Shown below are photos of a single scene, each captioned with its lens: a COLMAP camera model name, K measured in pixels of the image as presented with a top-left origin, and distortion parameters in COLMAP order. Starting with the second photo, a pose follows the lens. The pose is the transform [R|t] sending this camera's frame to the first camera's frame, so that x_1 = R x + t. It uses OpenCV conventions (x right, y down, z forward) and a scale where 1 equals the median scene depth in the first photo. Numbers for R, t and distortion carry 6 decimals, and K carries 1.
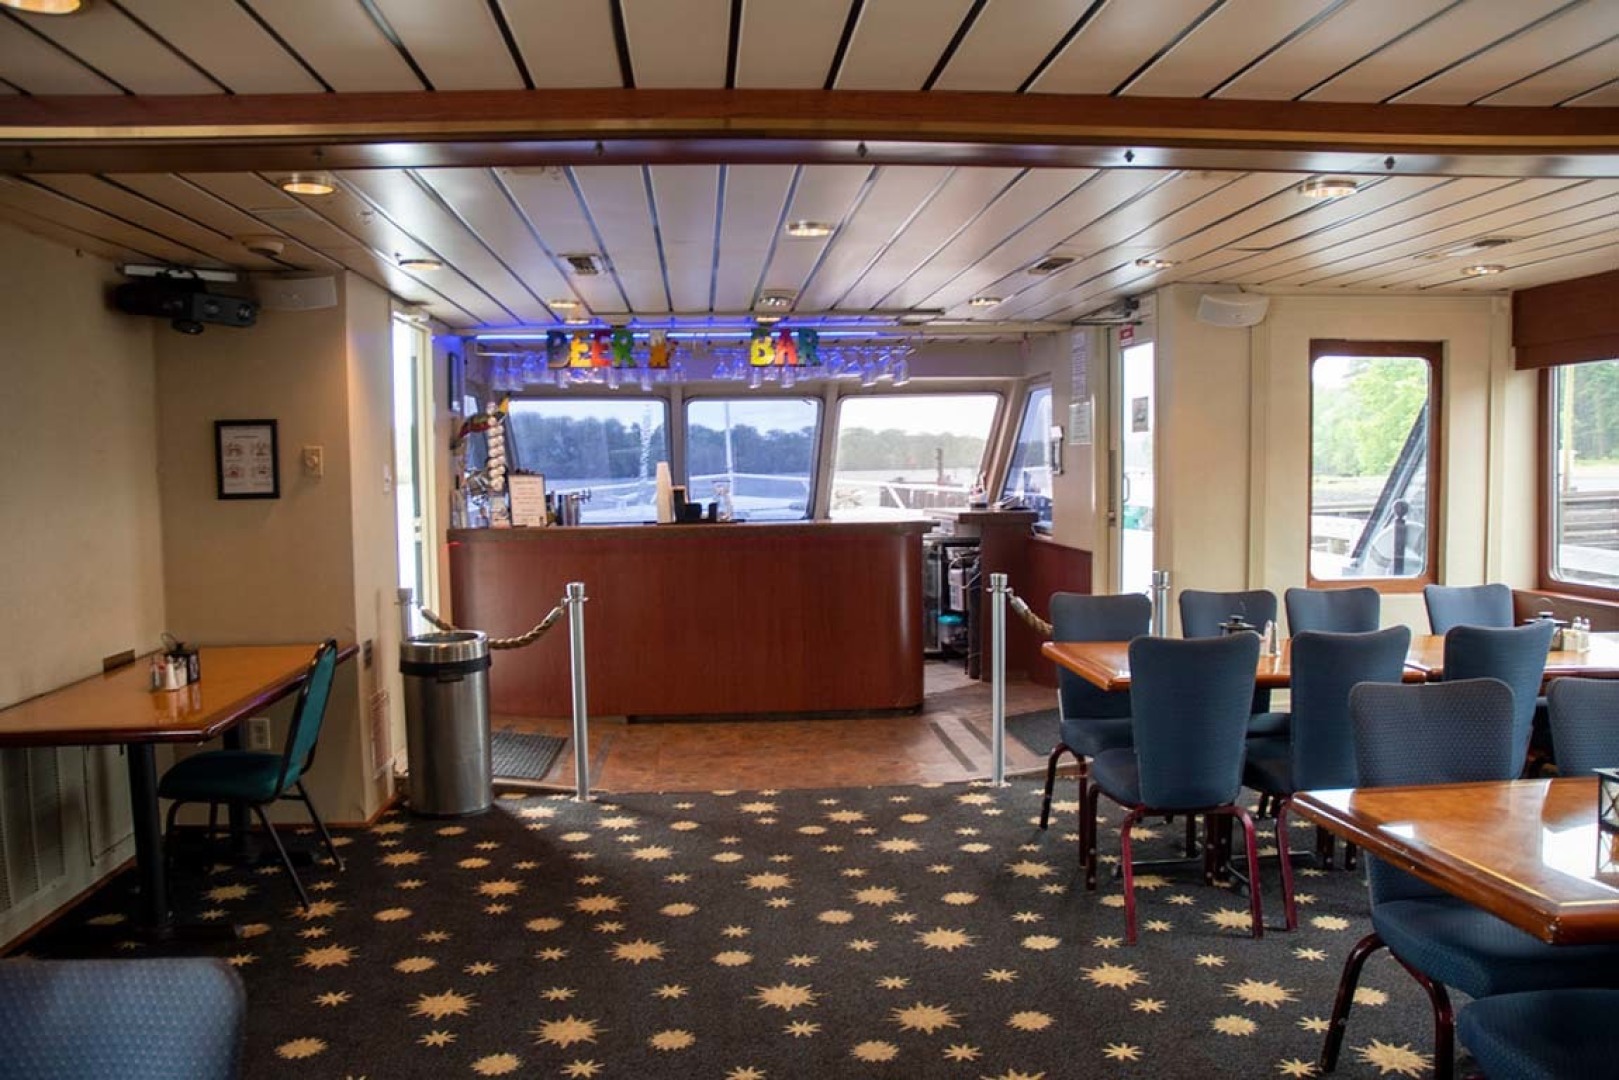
lens RADIAL K [[1236.3, 0, 809.5], [0, 1236.3, 540.0], [0, 0, 1]] dist [-0.113726, 0.000988]
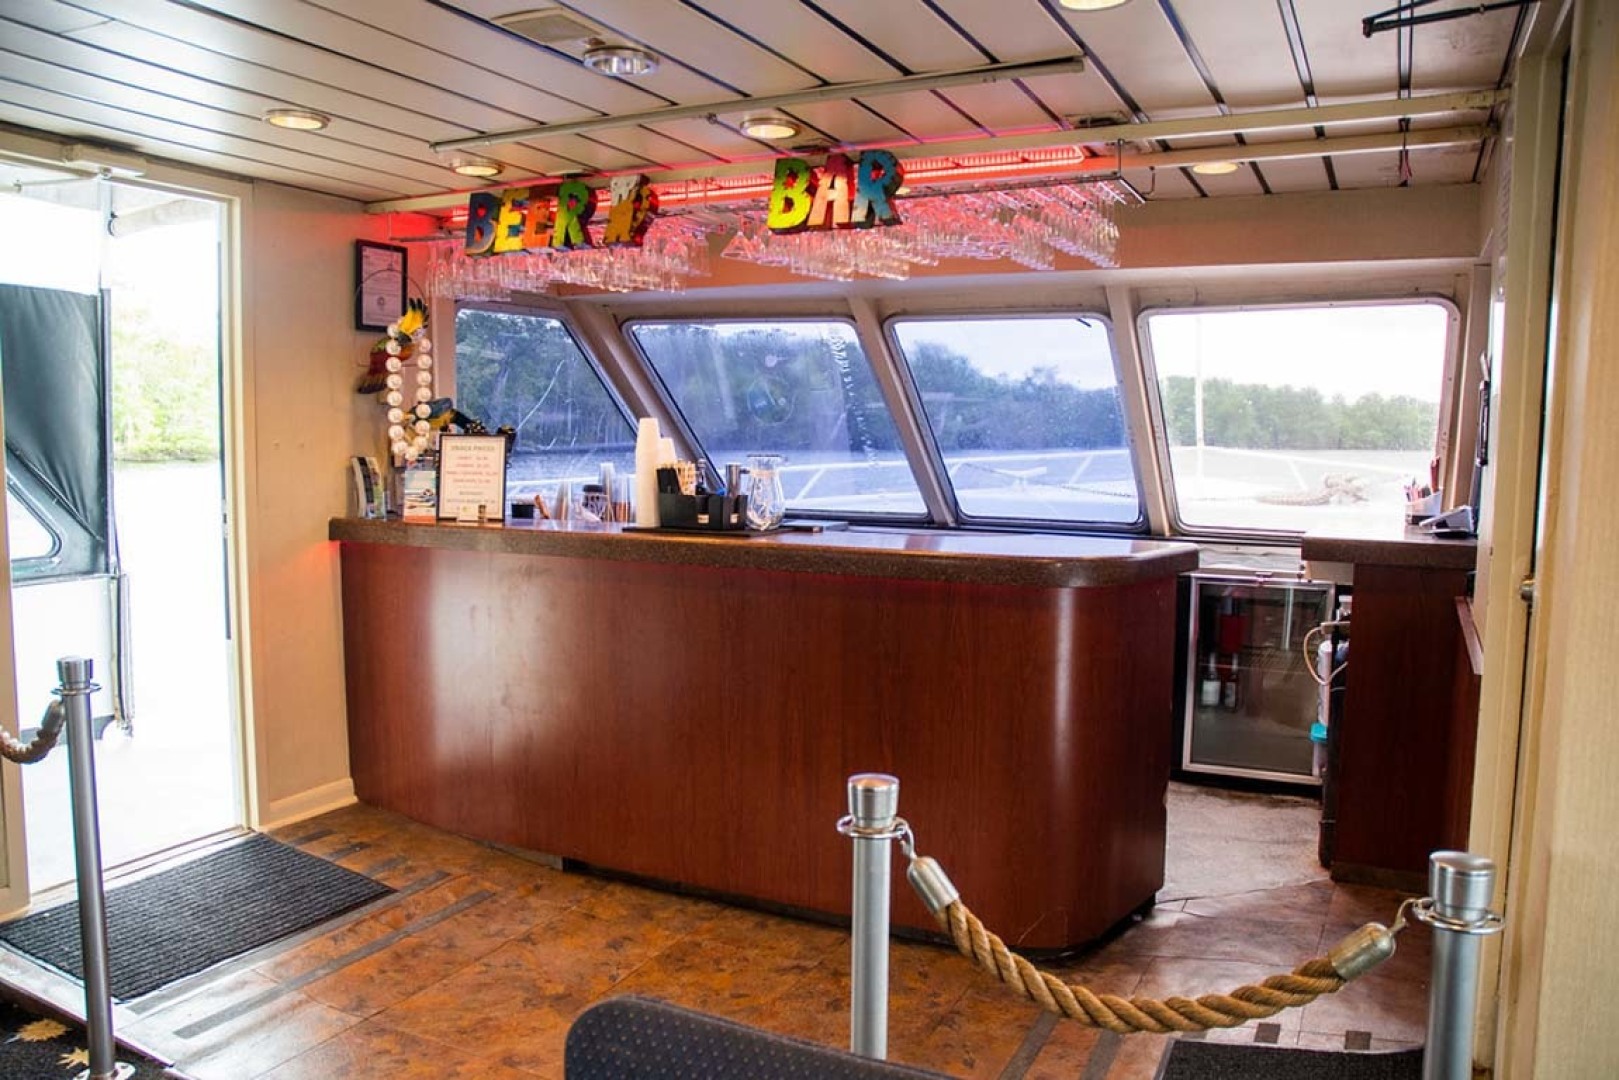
lens RADIAL K [[1236.3, 0, 809.5], [0, 1236.3, 540.0], [0, 0, 1]] dist [-0.113726, 0.000988]
pose [[0.849538, 0.067431, -0.523199, 0.240226], [-0.052853, 0.997686, 0.042766, -0.036726], [0.524872, -0.008679, 0.851137, 0.576331]]
